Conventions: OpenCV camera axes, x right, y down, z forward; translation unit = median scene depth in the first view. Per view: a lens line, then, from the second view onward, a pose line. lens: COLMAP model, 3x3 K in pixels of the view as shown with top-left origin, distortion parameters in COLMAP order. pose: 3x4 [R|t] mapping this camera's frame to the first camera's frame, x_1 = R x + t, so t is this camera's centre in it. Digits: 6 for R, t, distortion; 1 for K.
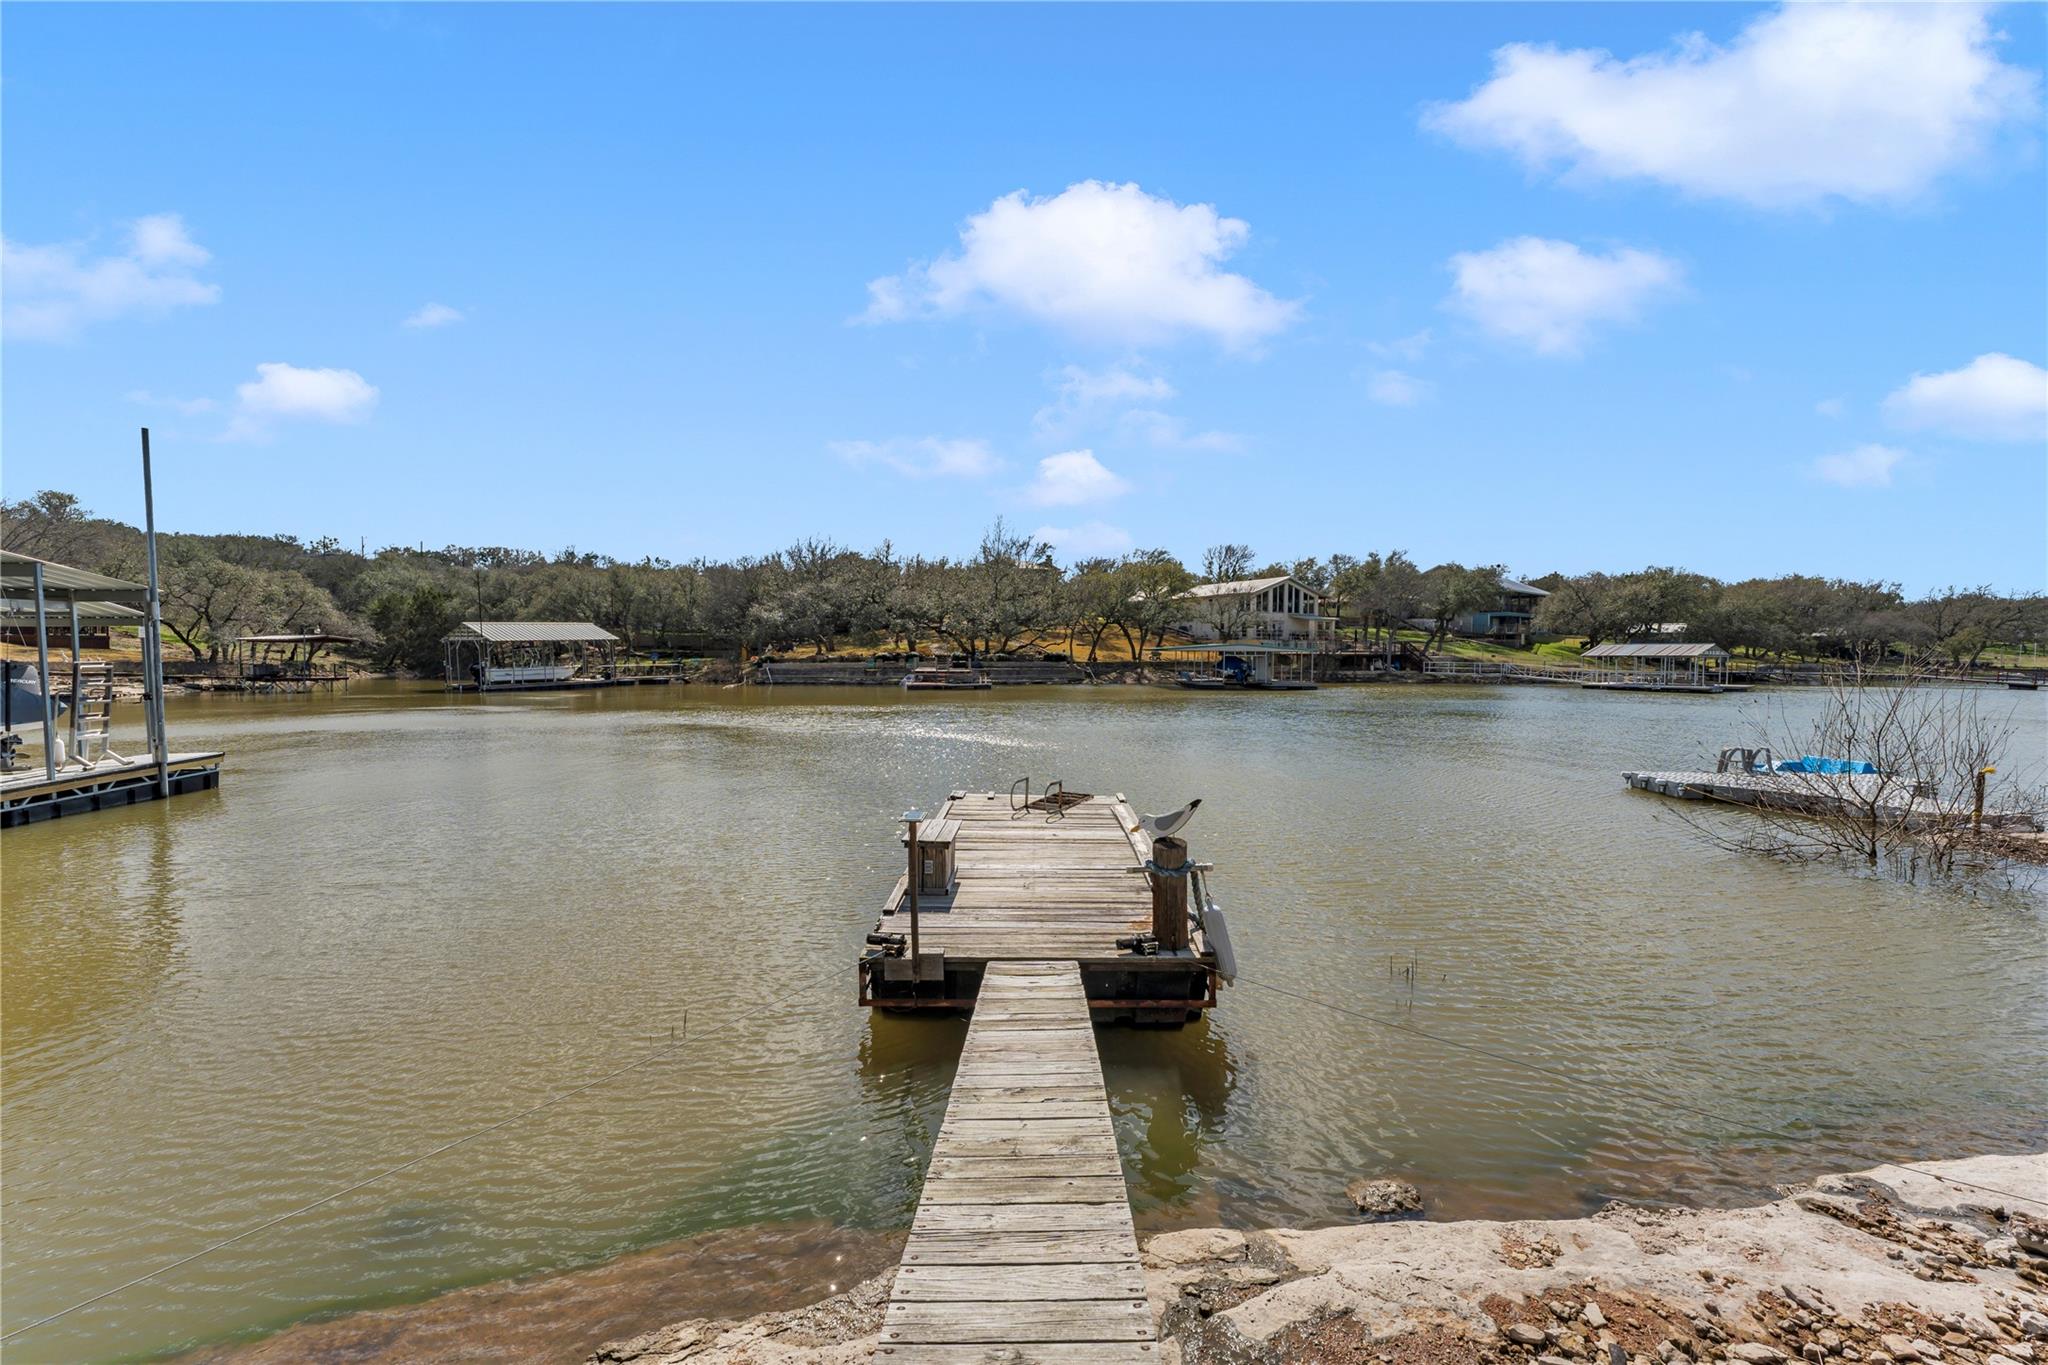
lens RADIAL K [[812.0, 0, 1018.2], [0, 812.0, 684.8], [0, 0, 1]] dist [-0.001172, -0.000237]
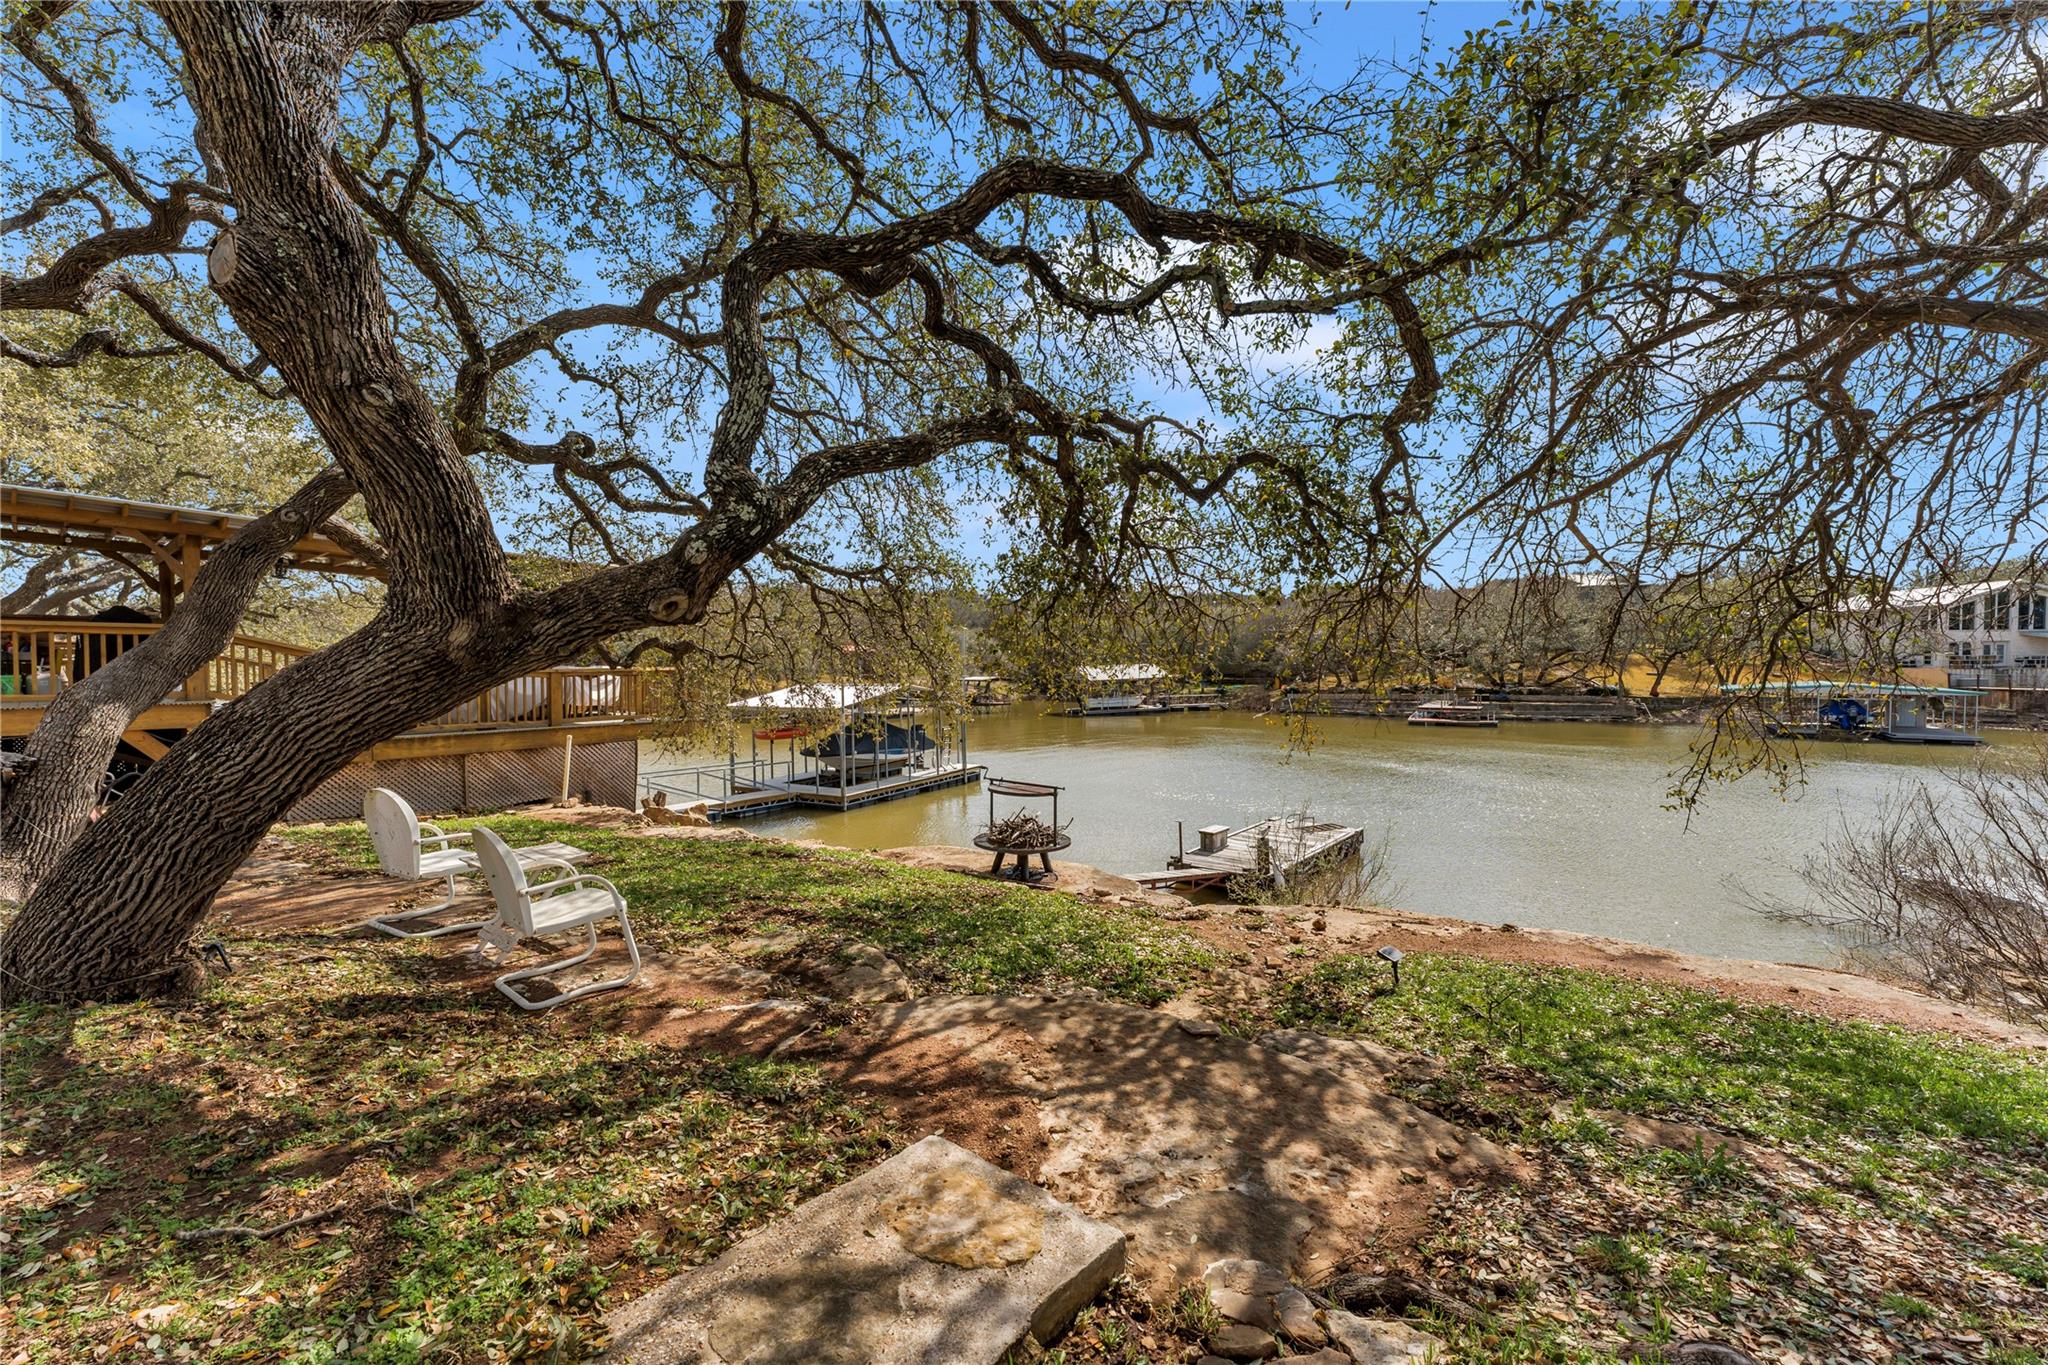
lens RADIAL K [[829.1, 0, 1024.9], [0, 829.1, 686.4], [0, 0, 1]] dist [0.000982, -0.000035]
pose [[0.787988, 0.013297, -0.615547, 0.113448], [-0.017228, 0.999851, -0.000455, -0.028773], [0.615450, 0.010964, 0.788100, -0.156675]]
